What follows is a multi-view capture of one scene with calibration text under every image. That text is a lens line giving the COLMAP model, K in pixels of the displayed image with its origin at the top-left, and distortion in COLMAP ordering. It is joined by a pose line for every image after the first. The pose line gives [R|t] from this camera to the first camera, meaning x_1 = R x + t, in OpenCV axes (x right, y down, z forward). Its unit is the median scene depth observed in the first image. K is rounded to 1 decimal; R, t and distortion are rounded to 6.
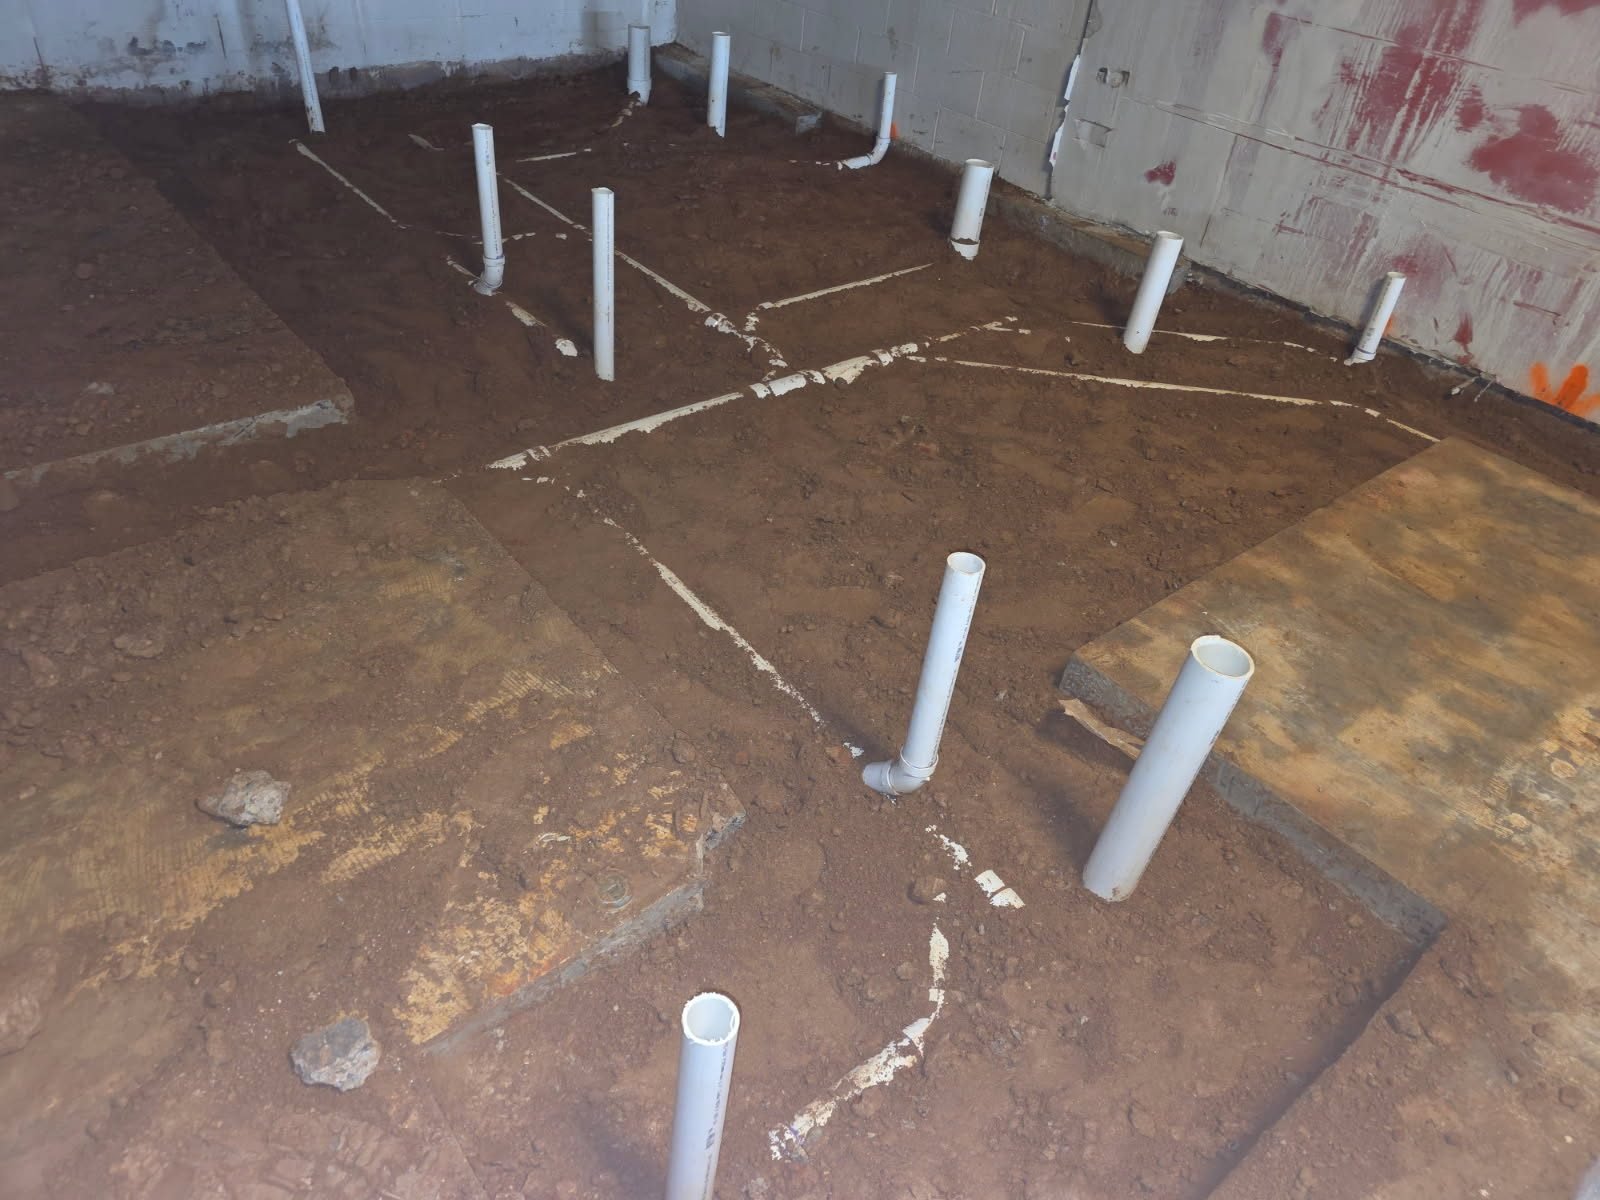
lens RADIAL K [[1077.6, 0, 799.5], [0, 1077.6, 568.5], [0, 0, 1]] dist [0.064584, -0.057105]
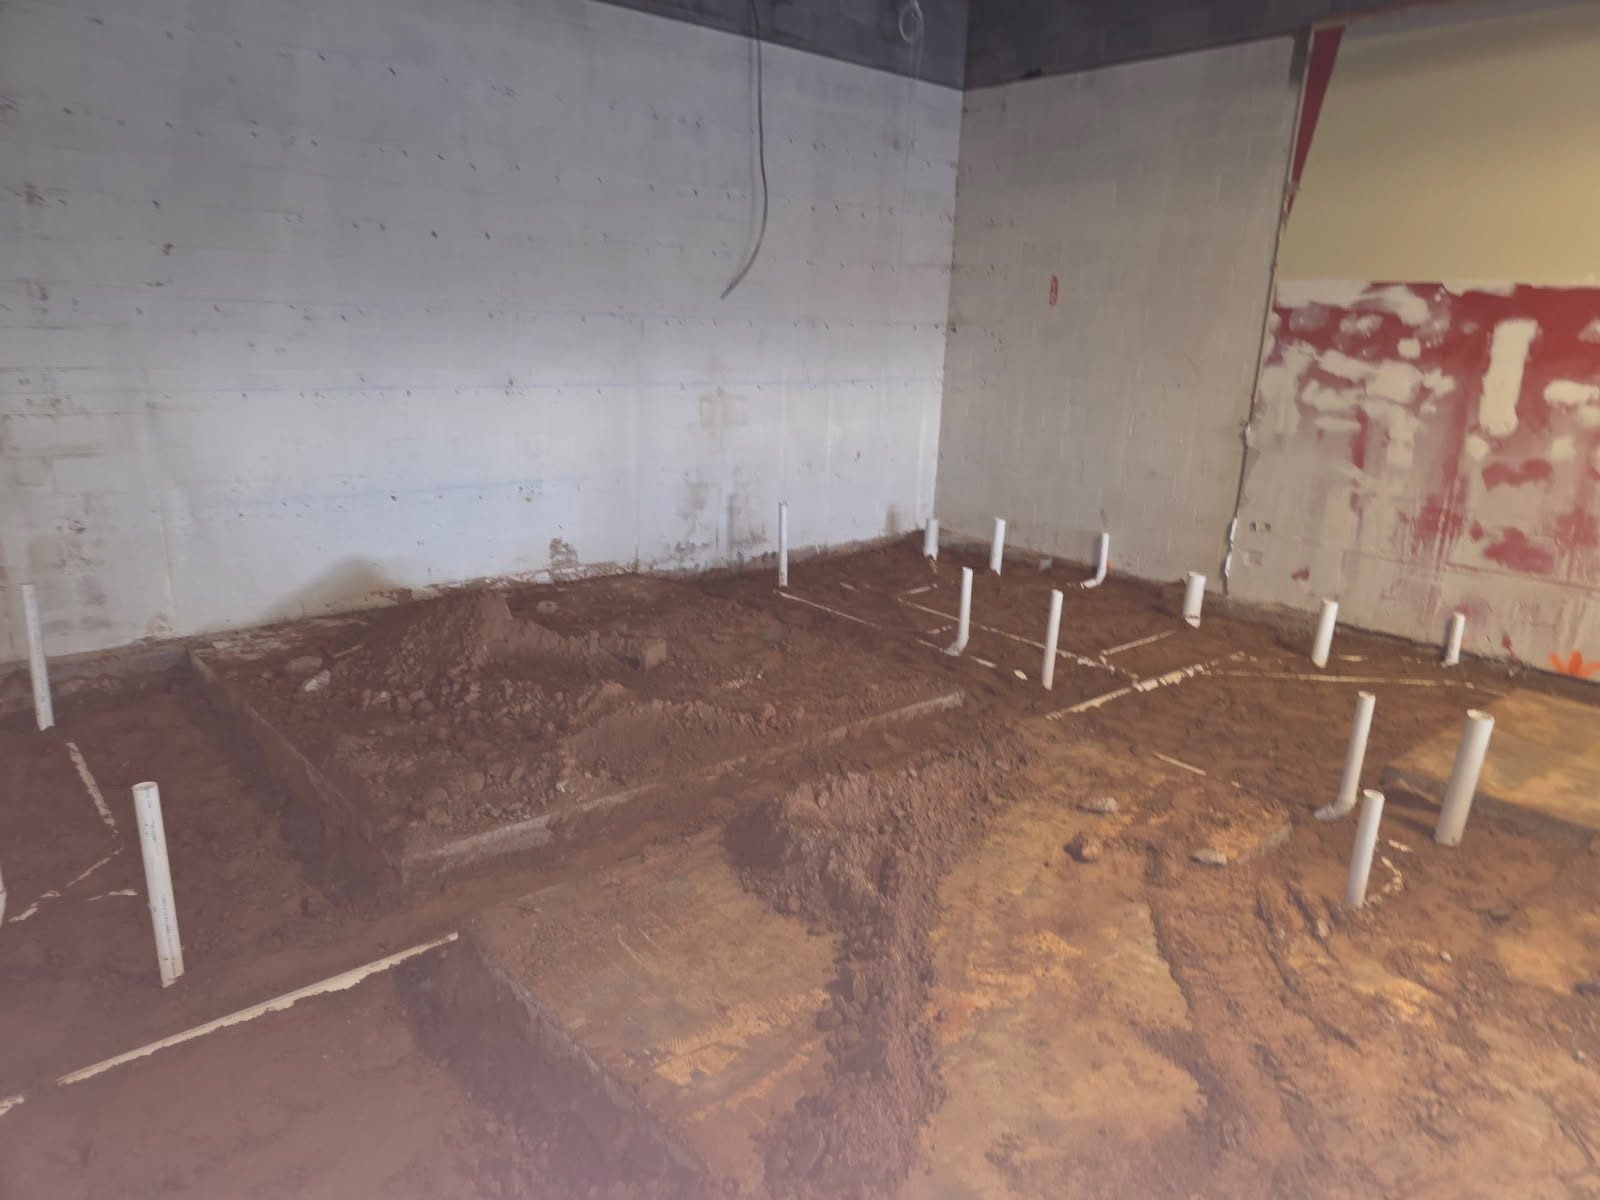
lens RADIAL K [[1067.9, 0, 798.0], [0, 1067.9, 594.8], [0, 0, 1]] dist [0.057436, -0.048343]
pose [[0.998161, -0.059766, 0.010168, -0.562117], [0.059237, 0.925822, -0.373288, 0.304655], [0.012896, 0.373204, 0.927660, -0.693164]]
